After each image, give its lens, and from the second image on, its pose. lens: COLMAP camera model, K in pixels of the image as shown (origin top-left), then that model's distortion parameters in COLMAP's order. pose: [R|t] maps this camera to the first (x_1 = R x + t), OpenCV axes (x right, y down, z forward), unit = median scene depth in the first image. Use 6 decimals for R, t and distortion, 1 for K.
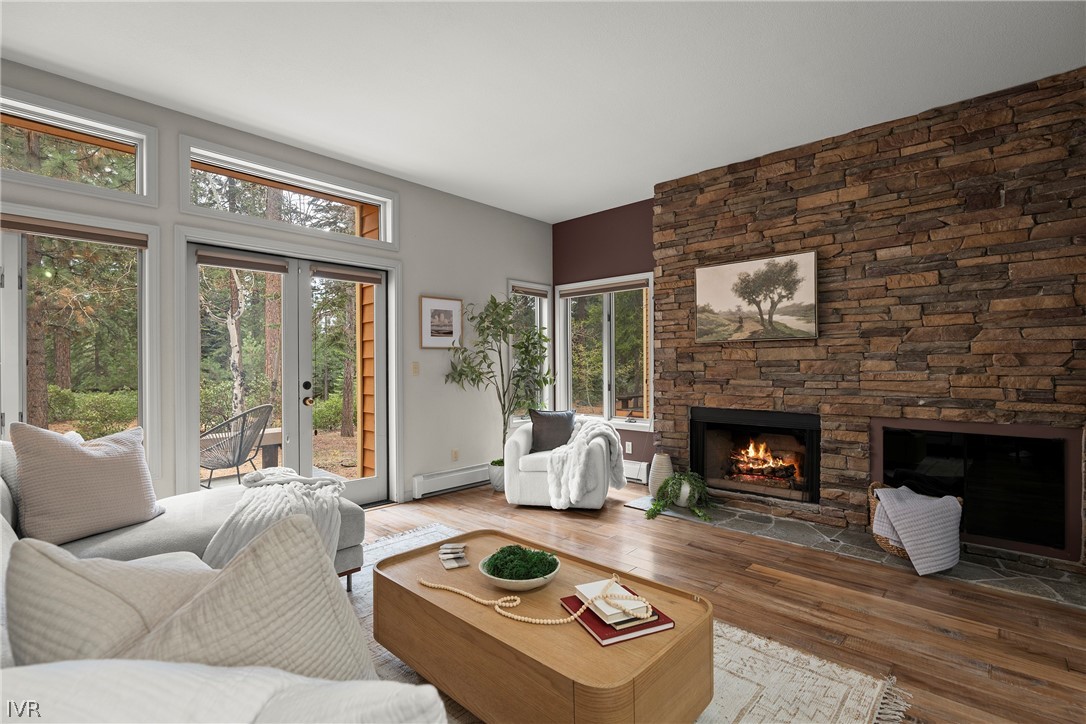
lens RADIAL K [[504.9, 0, 542.7], [0, 504.9, 364.3], [0, 0, 1]] dist [-0.003205, -0.000014]
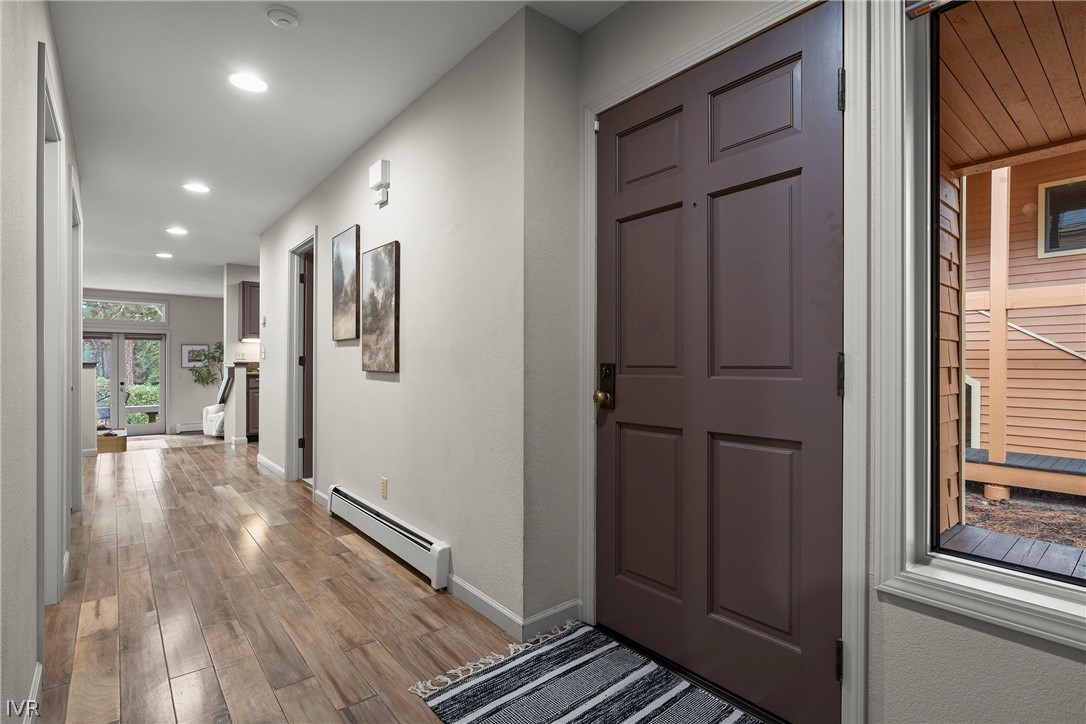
lens RADIAL K [[508.7, 0, 540.8], [0, 508.7, 363.0], [0, 0, 1]] dist [-0.004603, -0.000384]
pose [[0.990507, 0.009587, -0.137125, 1.709910], [-0.009117, 0.999950, 0.004052, -0.079213], [0.137157, -0.002763, 0.990545, -1.061939]]
